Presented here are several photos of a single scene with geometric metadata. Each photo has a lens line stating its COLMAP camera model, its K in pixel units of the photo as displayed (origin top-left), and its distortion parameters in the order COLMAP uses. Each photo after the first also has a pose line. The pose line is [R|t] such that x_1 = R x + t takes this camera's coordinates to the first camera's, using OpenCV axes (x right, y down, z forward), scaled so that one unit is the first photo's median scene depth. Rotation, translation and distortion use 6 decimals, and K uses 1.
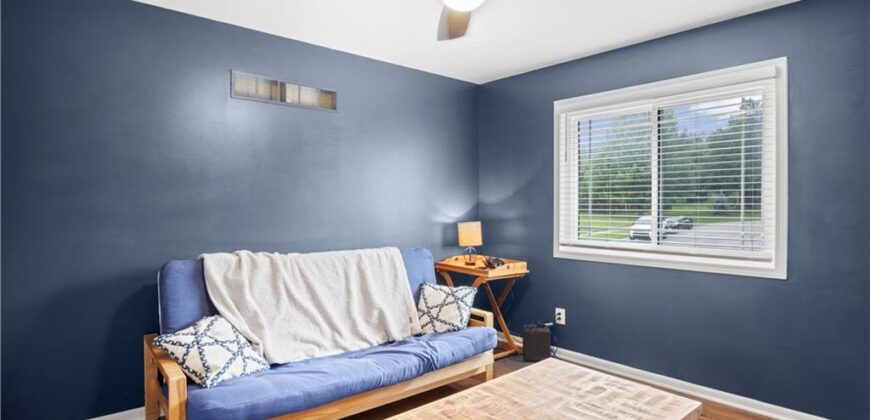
lens RADIAL K [[478.5, 0, 446.9], [0, 478.5, 209.0], [0, 0, 1]] dist [-0.004685, -0.000811]
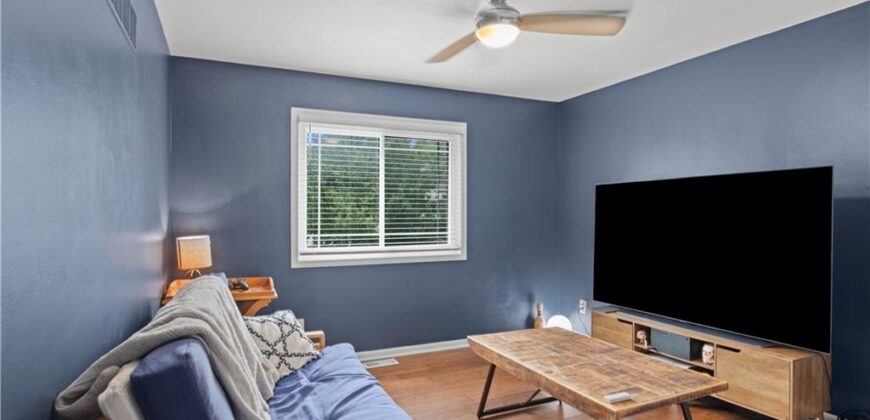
lens RADIAL K [[478.5, 0, 446.9], [0, 478.5, 209.0], [0, 0, 1]] dist [-0.004685, -0.000811]
pose [[0.269554, 0.005837, 0.962968, -0.741414], [0.004492, 0.999963, -0.007319, -0.012022], [-0.962975, 0.006298, 0.269518, 0.522985]]
